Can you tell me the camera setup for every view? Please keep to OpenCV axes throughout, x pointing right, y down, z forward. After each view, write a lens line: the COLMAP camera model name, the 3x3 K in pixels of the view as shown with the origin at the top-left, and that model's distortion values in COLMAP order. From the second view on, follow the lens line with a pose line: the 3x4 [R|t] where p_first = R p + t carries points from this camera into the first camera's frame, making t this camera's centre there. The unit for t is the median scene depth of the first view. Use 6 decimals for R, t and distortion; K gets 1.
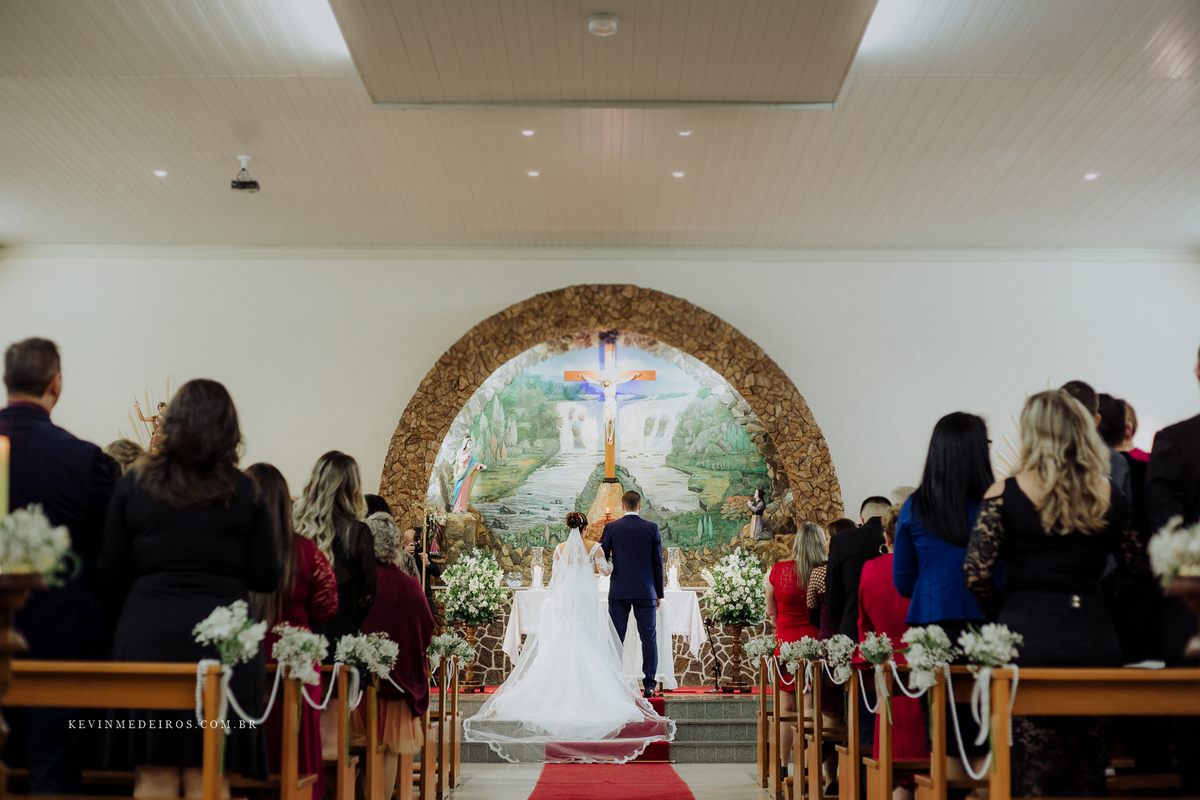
lens RADIAL K [[1712.9, 0, 600.8], [0, 1712.9, 397.2], [0, 0, 1]] dist [-0.151811, 0.000000]
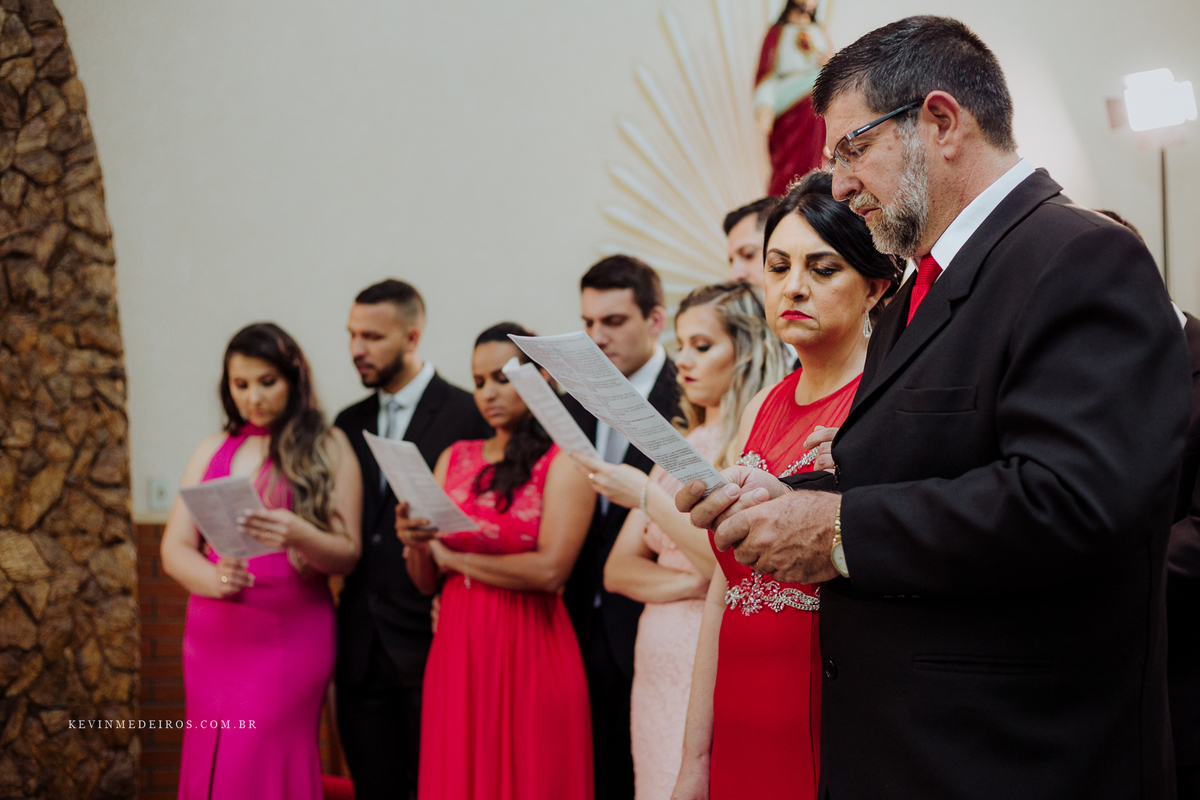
lens RADIAL K [[1712.9, 0, 600.1], [0, 1712.9, 401.2], [0, 0, 1]] dist [-0.151811, 0.000000]
pose [[0.939208, 0.016868, 0.342934, 0.118471], [-0.047391, 0.995601, 0.080821, 0.060320], [-0.340062, -0.092160, 0.935876, 0.695586]]
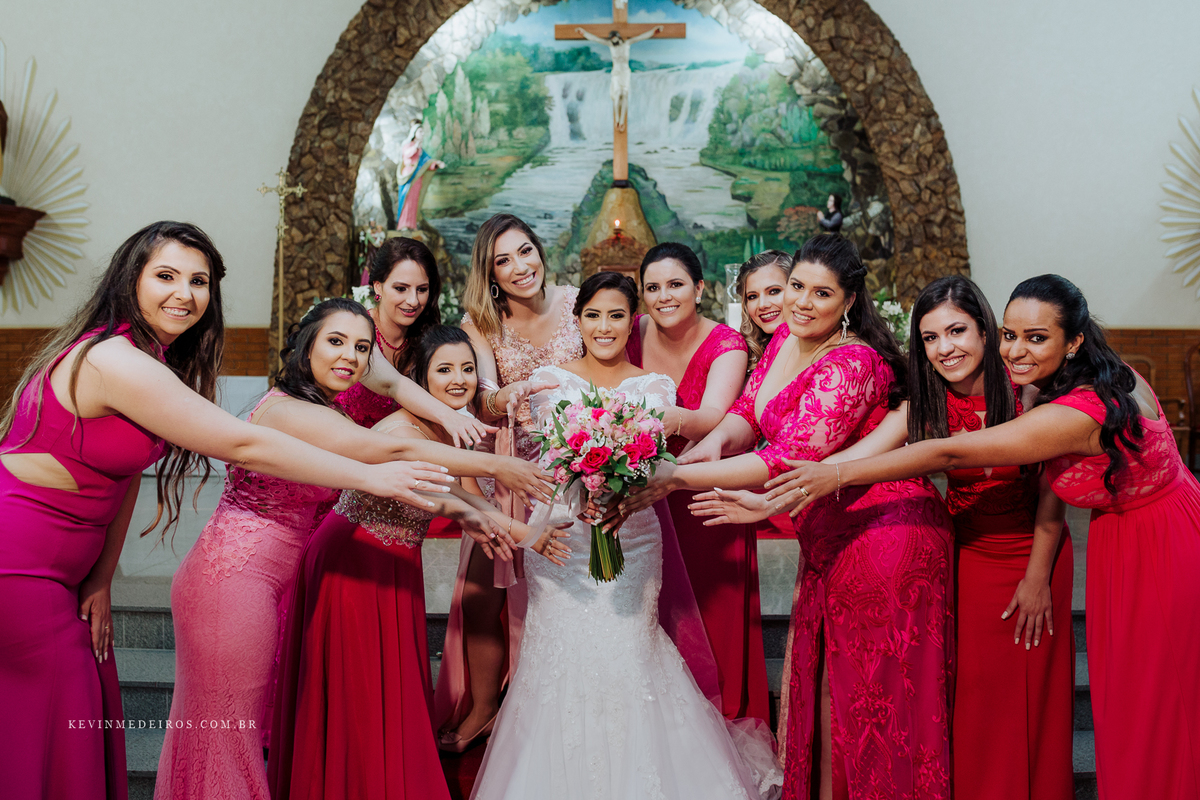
lens RADIAL K [[1259.4, 0, 598.6], [0, 1259.4, 394.5], [0, 0, 1]] dist [-0.002233, 0.000000]
pose [[0.999896, -0.002537, -0.014226, 0.003406], [0.004786, 0.987048, 0.160354, 0.050574], [0.013634, -0.160406, 0.986957, 0.472050]]
